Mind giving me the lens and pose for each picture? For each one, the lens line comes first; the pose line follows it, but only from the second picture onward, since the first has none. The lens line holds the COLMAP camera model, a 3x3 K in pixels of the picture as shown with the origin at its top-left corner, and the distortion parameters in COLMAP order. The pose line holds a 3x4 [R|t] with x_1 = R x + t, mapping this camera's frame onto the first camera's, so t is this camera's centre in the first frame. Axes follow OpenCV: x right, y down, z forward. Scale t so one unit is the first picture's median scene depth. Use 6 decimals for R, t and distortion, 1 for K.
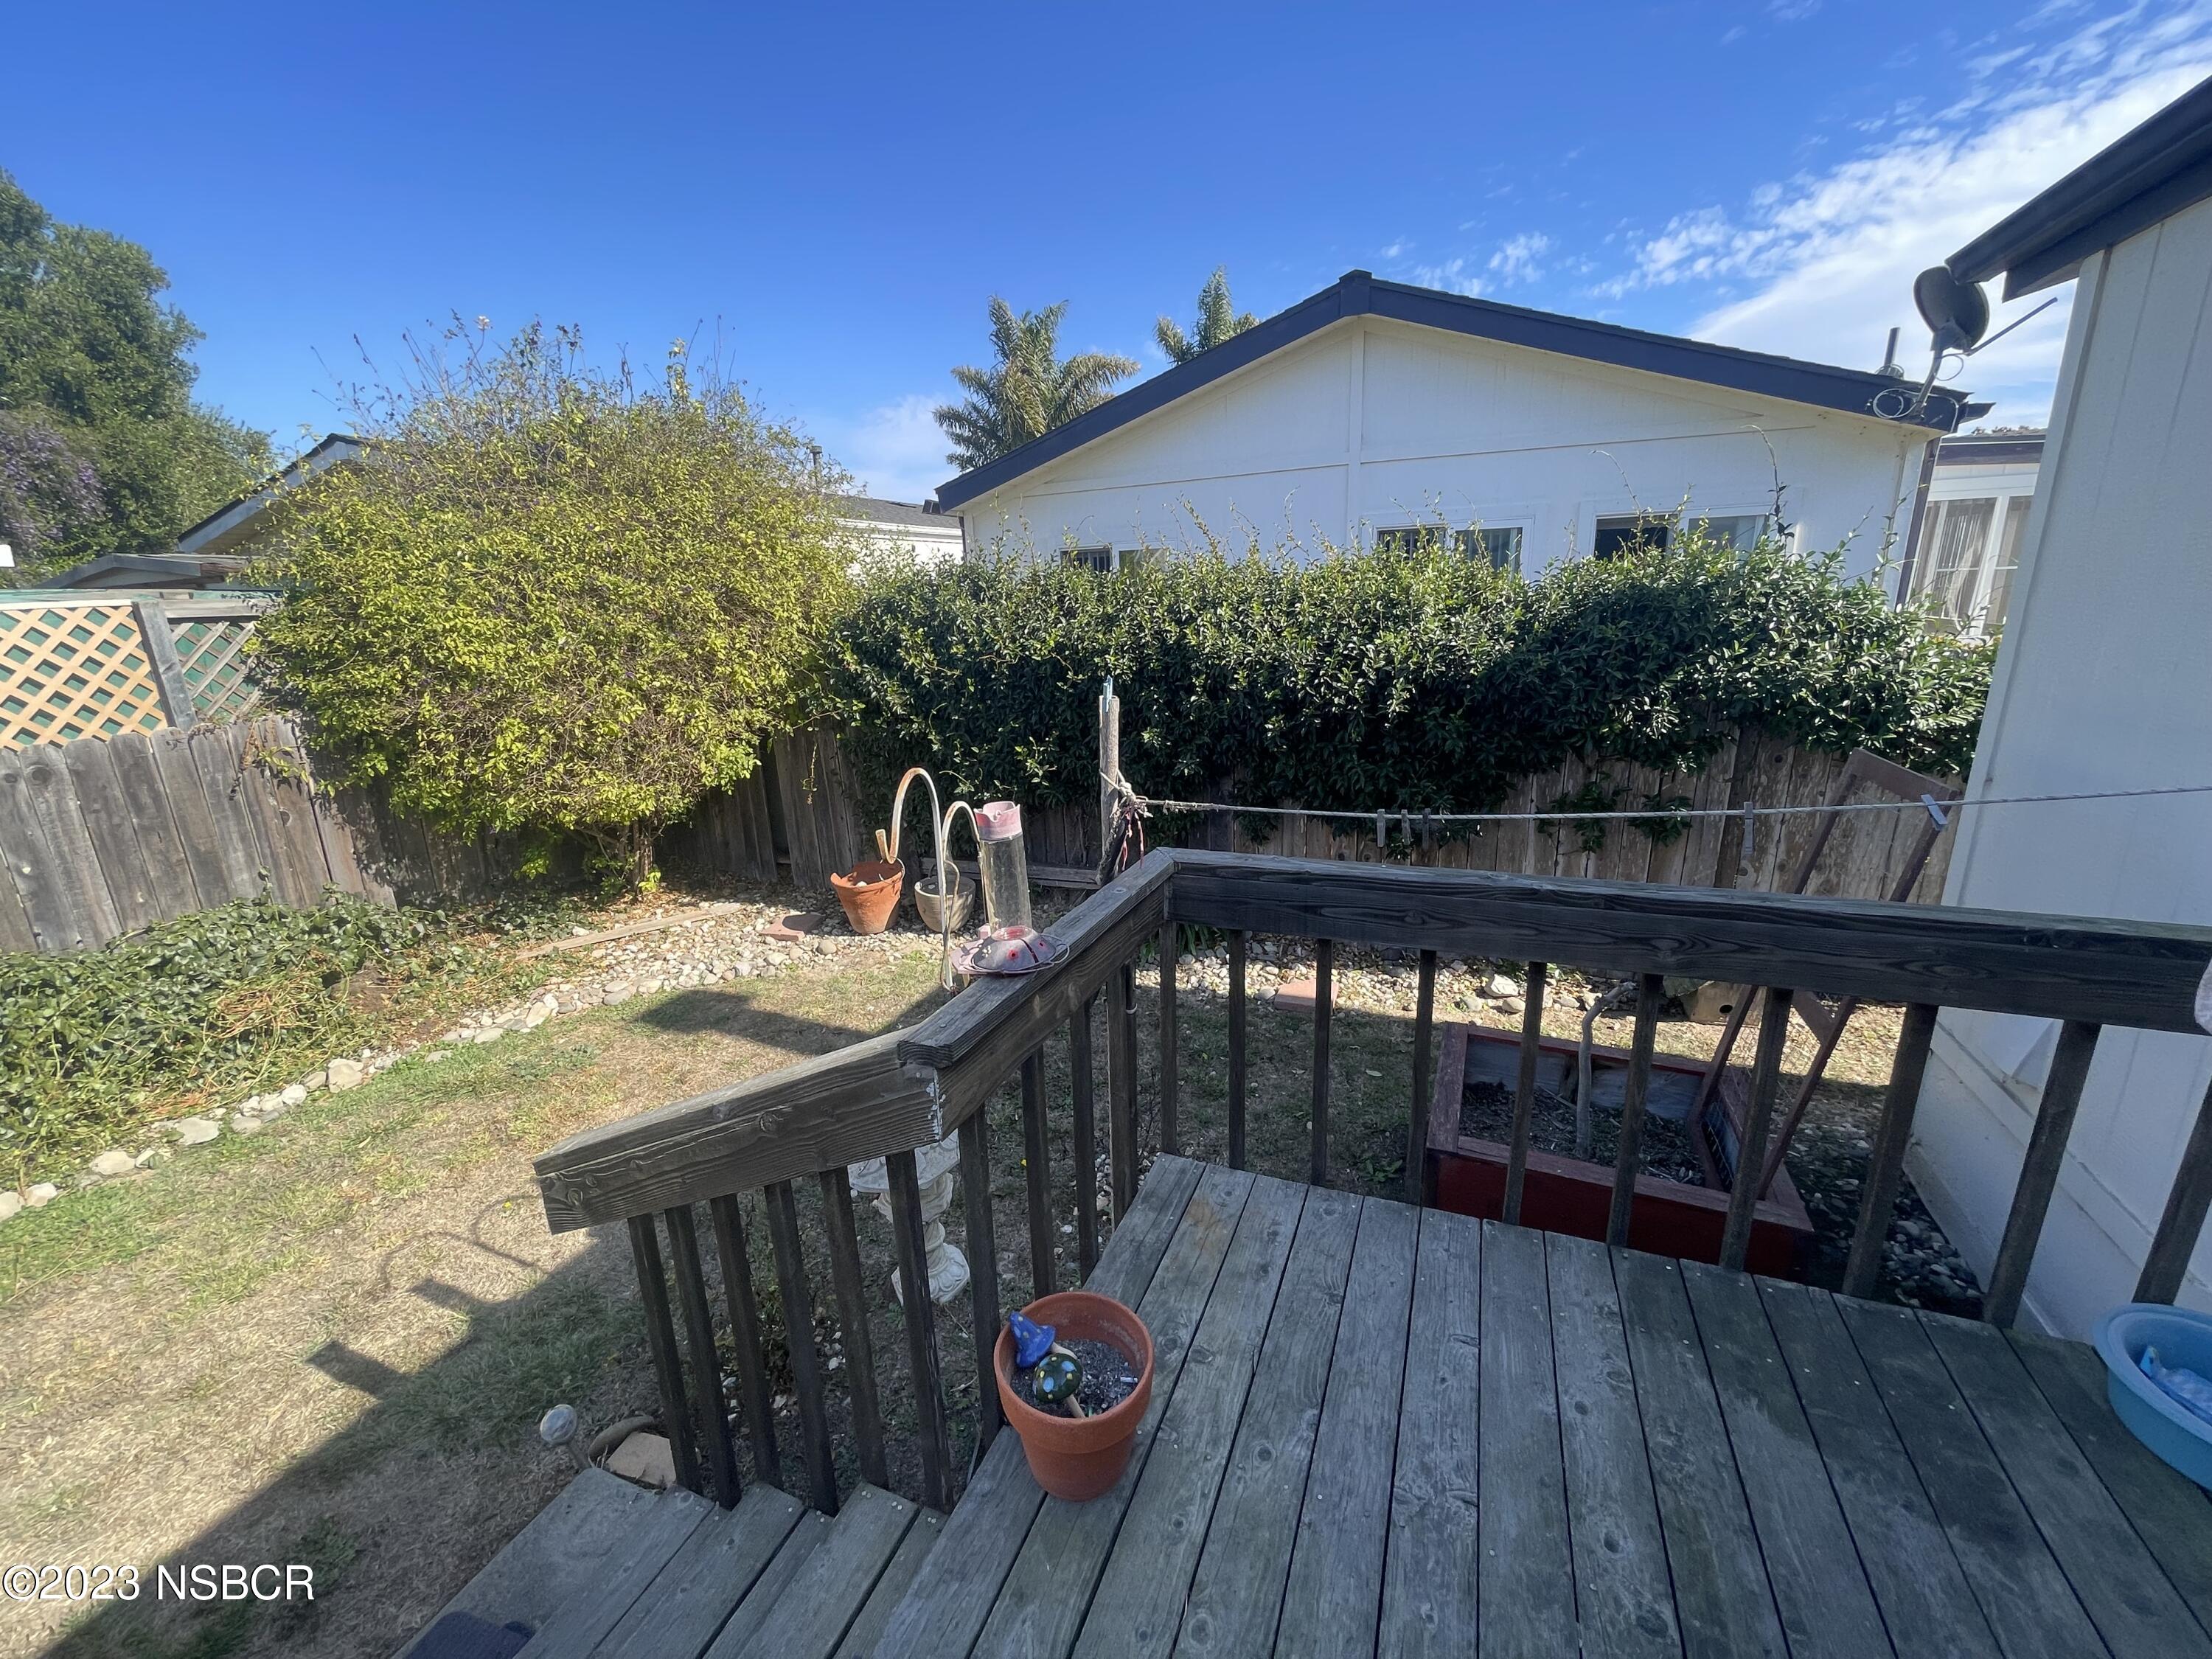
lens RADIAL K [[893.4, 0, 1094.2], [0, 893.4, 839.4], [0, 0, 1]] dist [-0.000034, -0.000139]
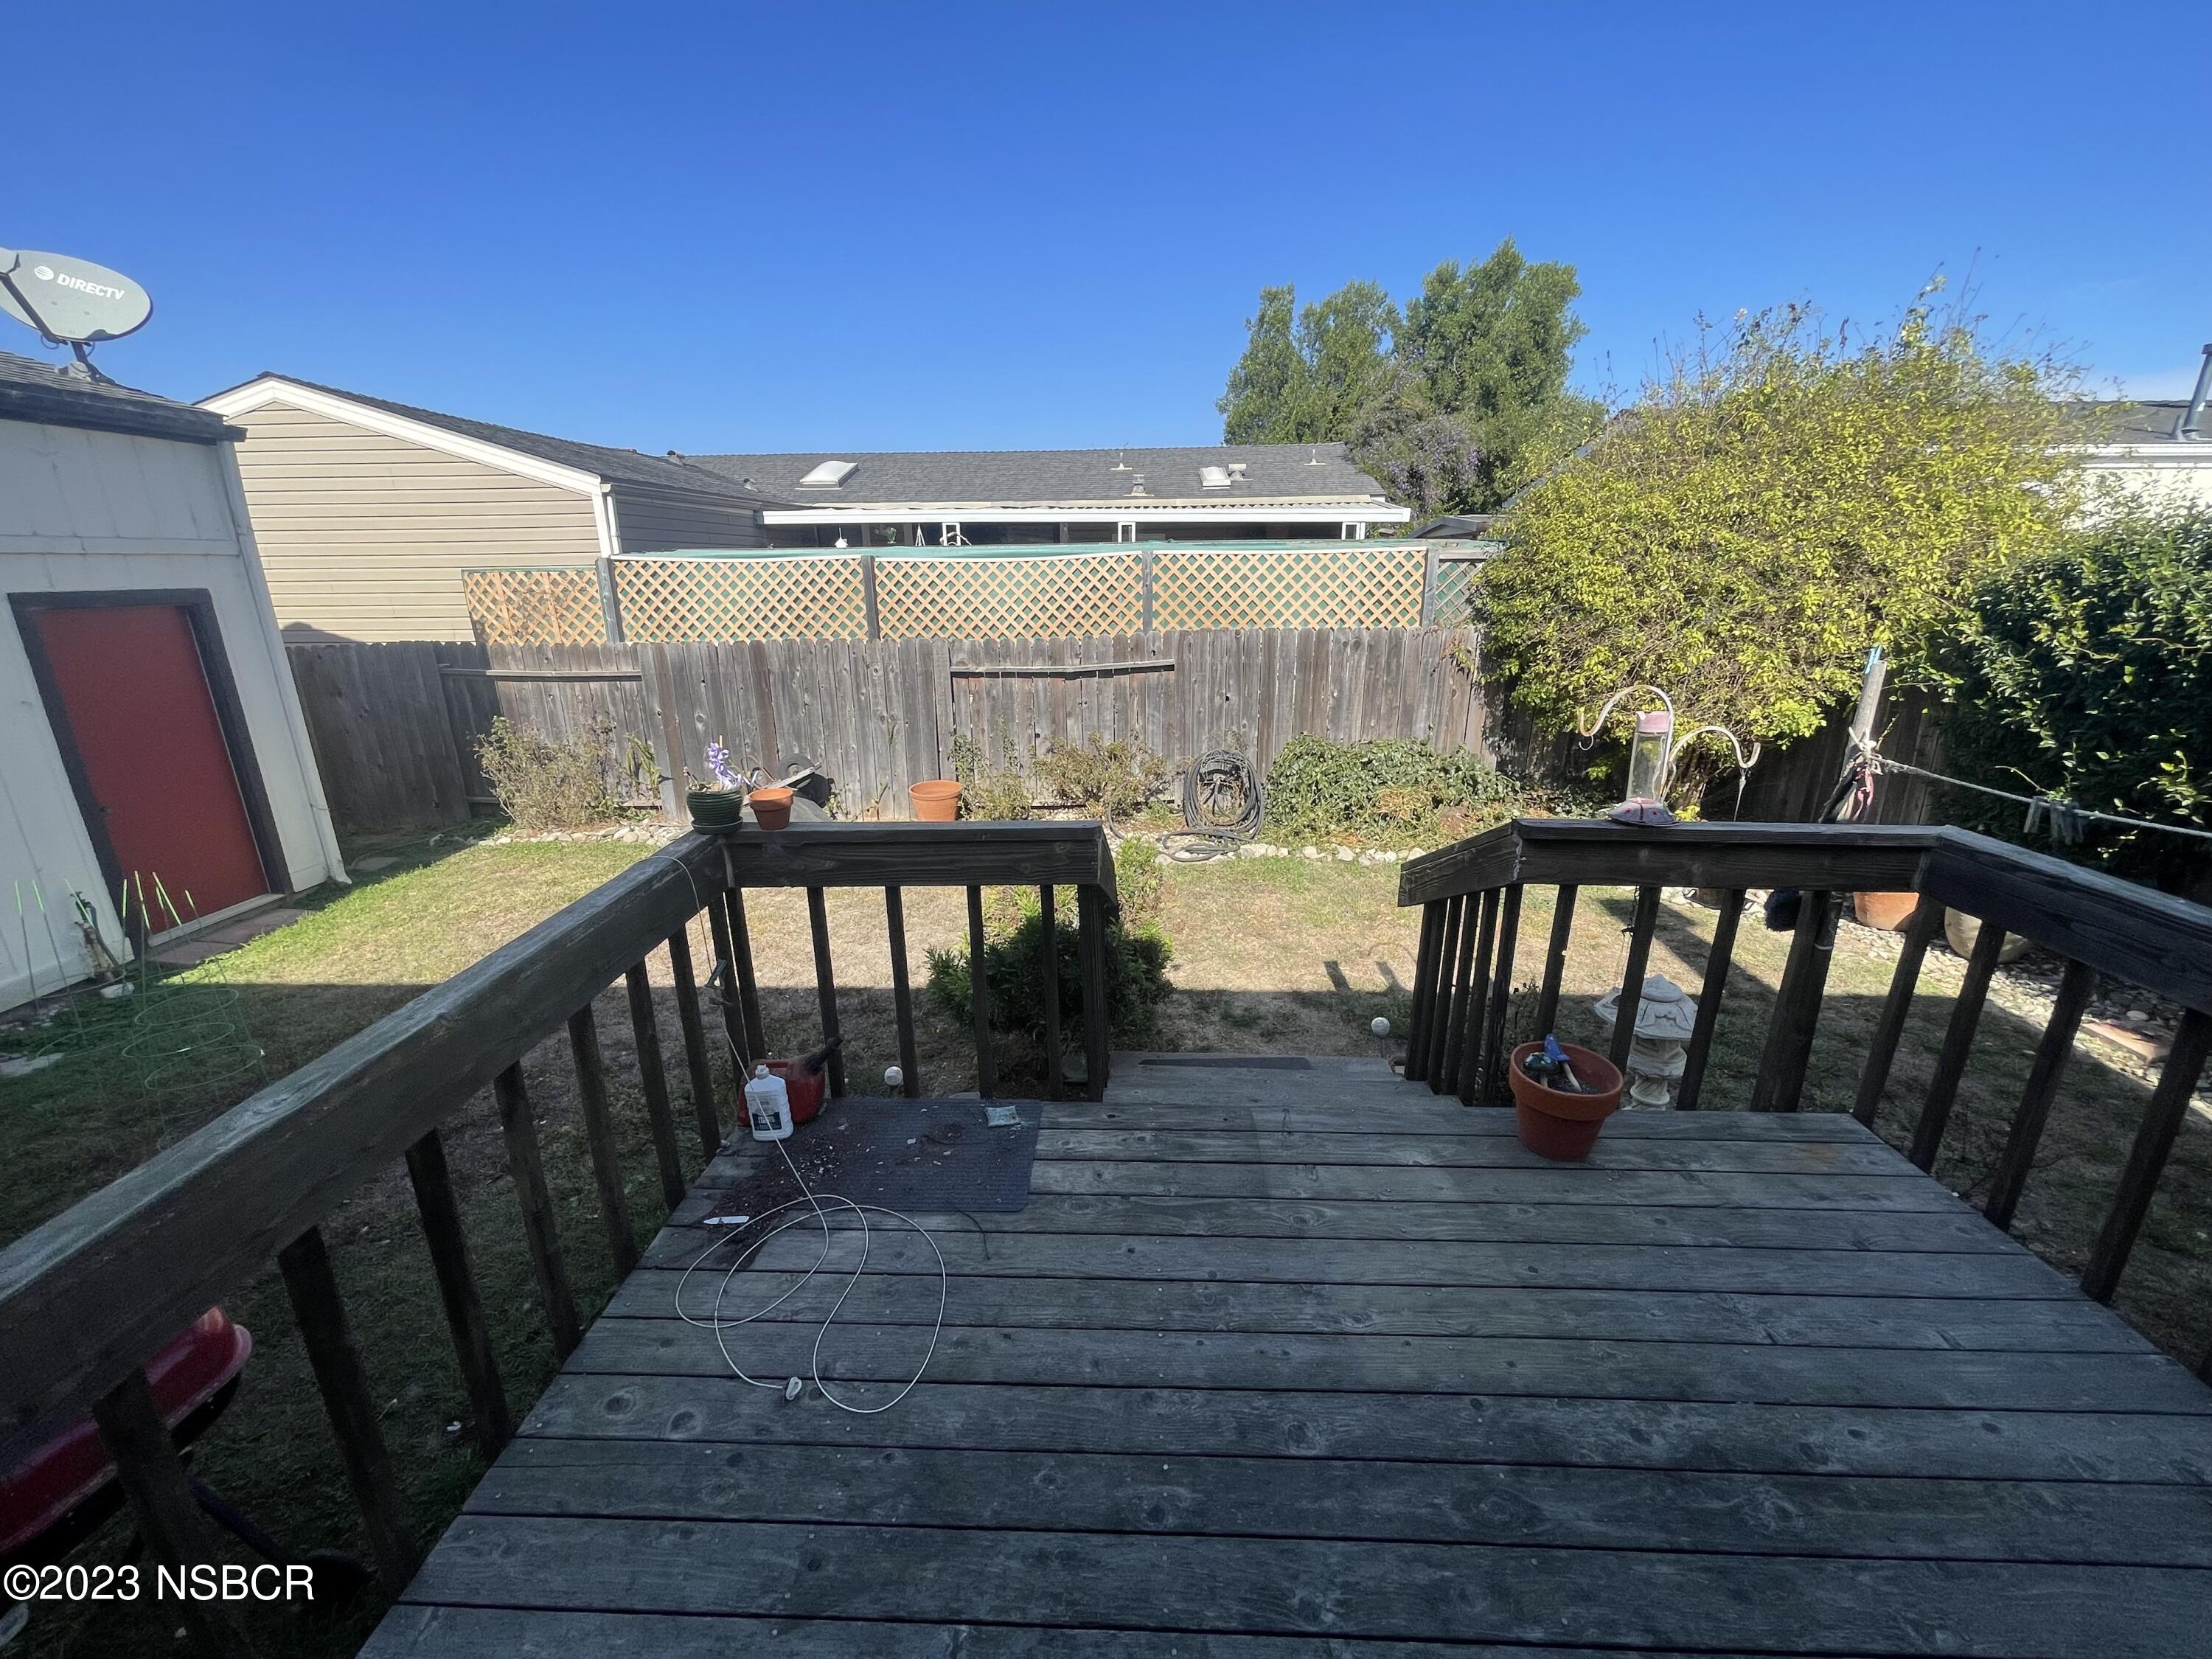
lens RADIAL K [[888.5, 0, 1106.0], [0, 888.5, 829.5], [0, 0, 1]] dist [-0.000628, 0.004802]
pose [[0.361679, 0.301861, -0.882082, 0.284833], [-0.258119, 0.941570, 0.216382, 0.019452], [0.895859, 0.149421, 0.418462, -0.128493]]
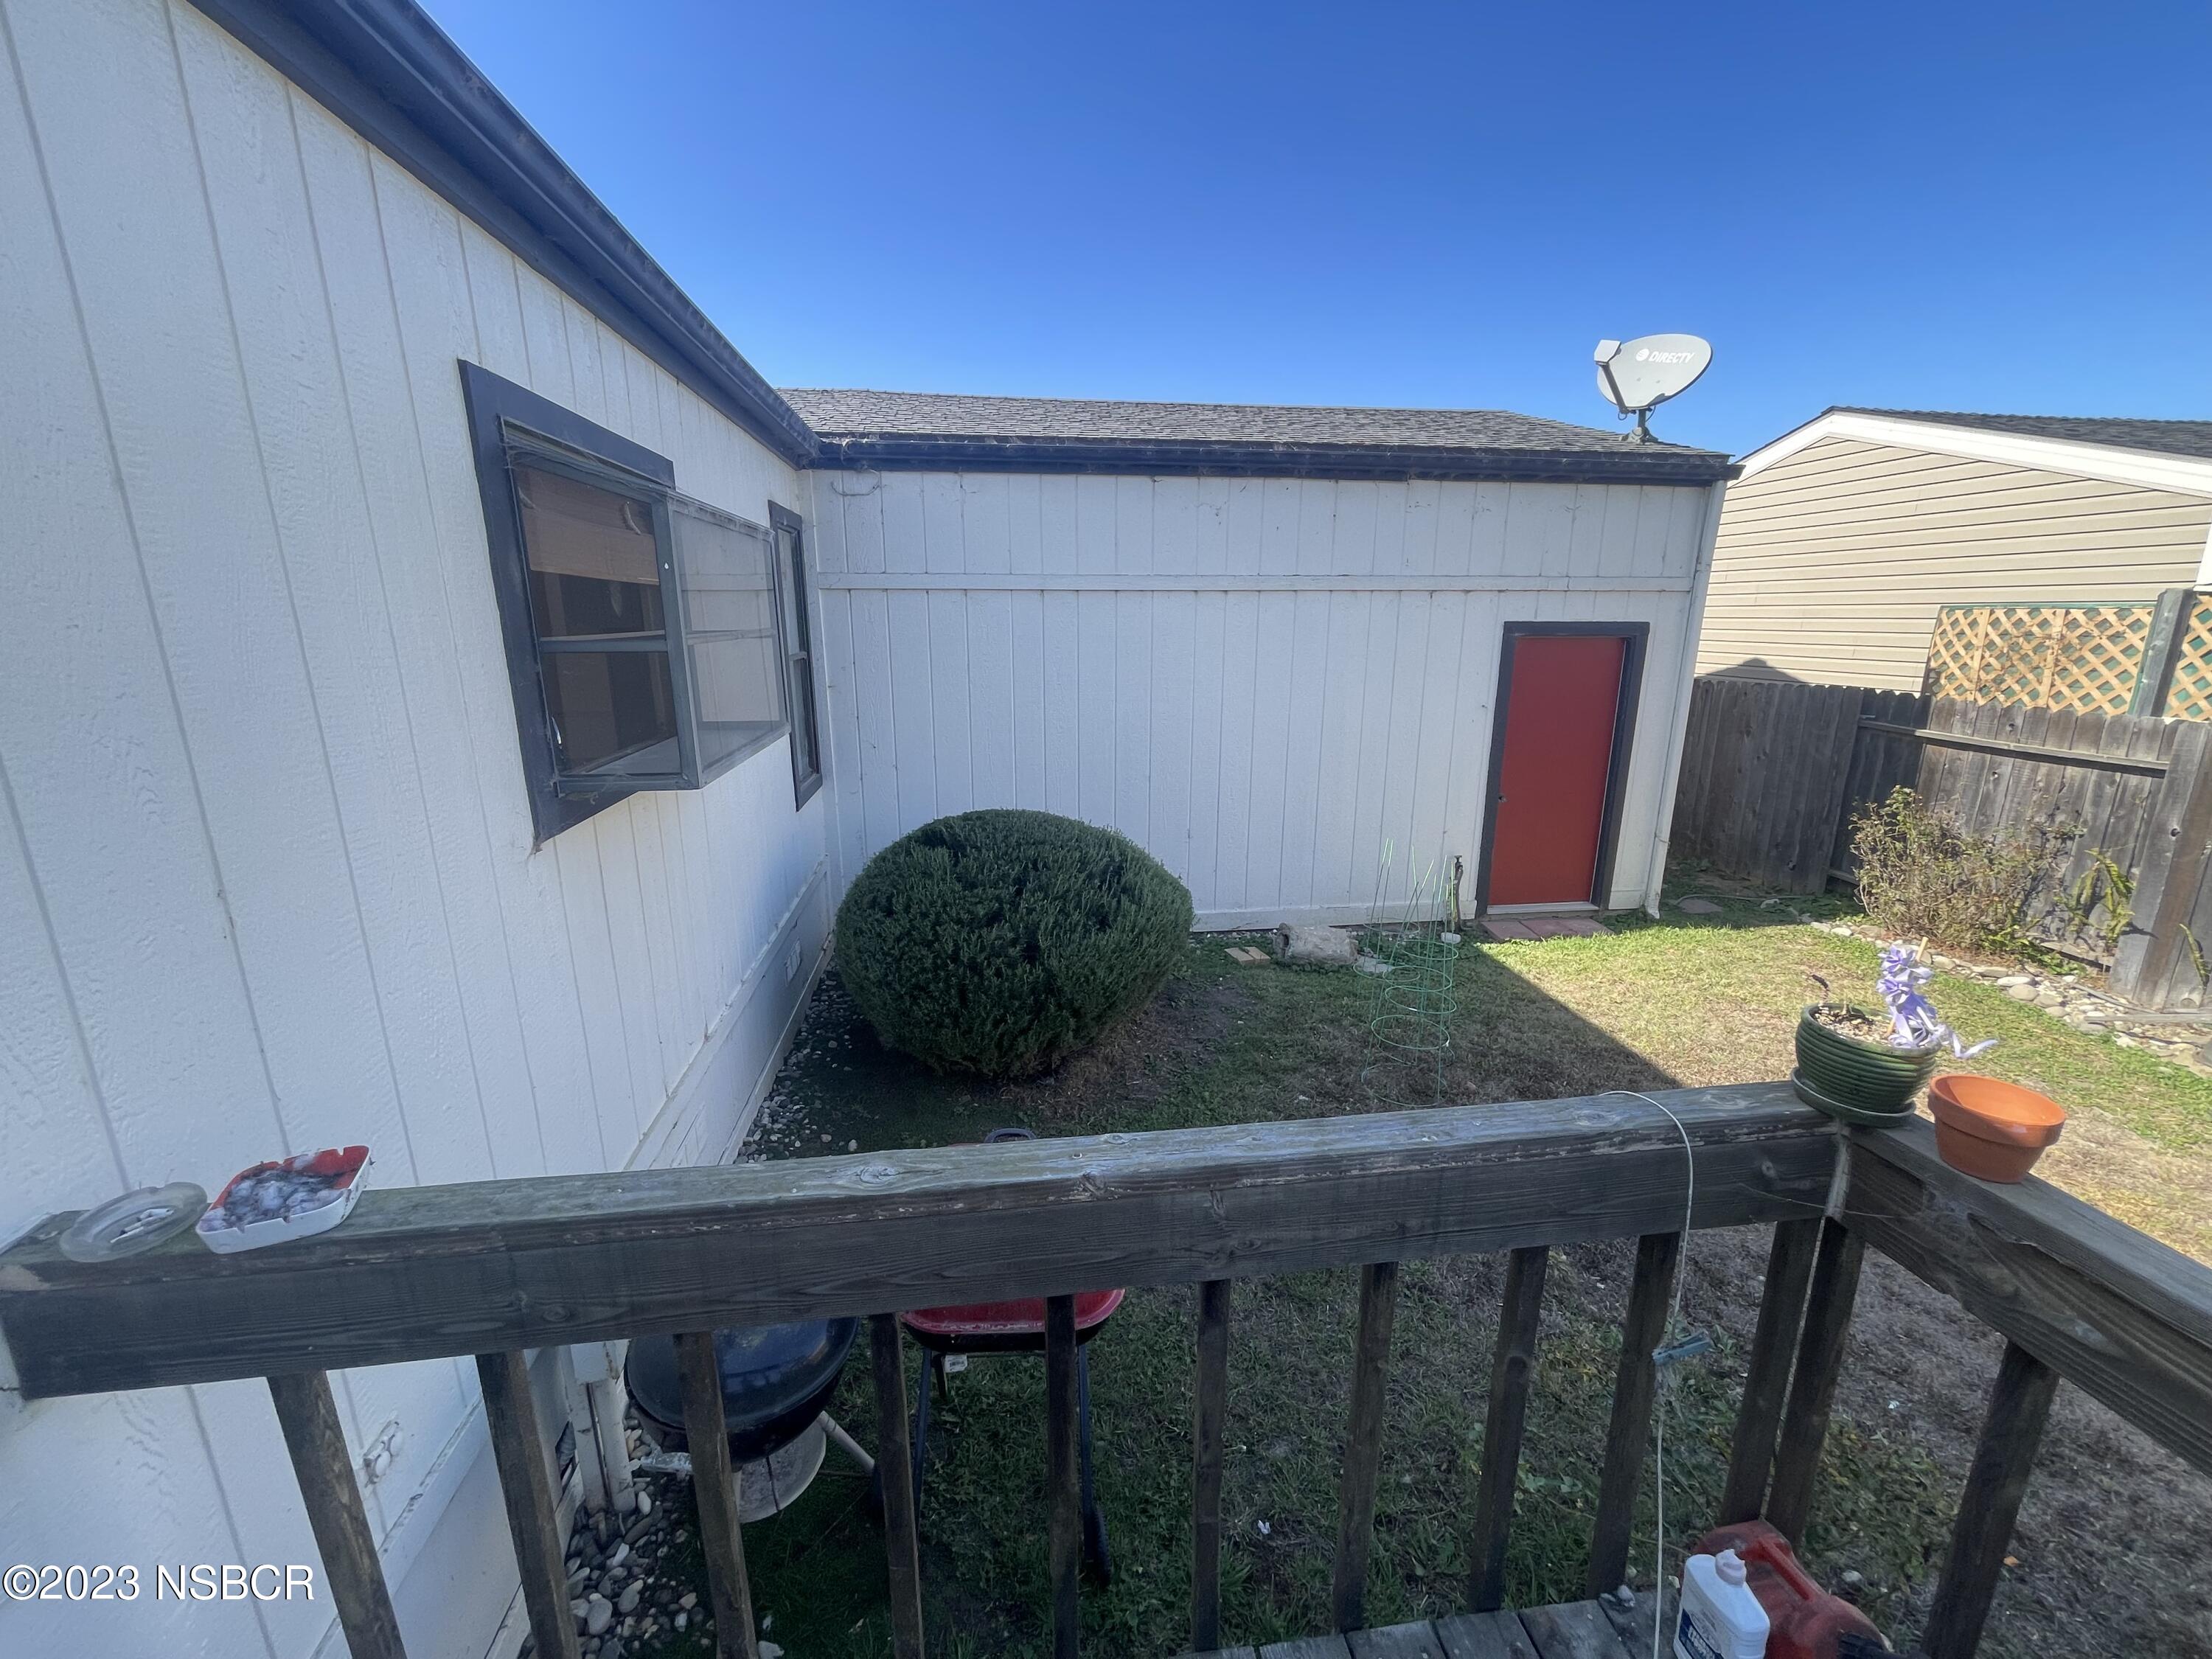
lens RADIAL K [[891.6, 0, 1103.9], [0, 891.6, 830.1], [0, 0, 1]] dist [-0.000412, 0.000098]
pose [[-0.863737, 0.160035, -0.477857, 0.237290], [-0.102840, 0.872306, 0.478023, 0.018671], [0.493338, 0.462029, -0.736985, -0.115948]]
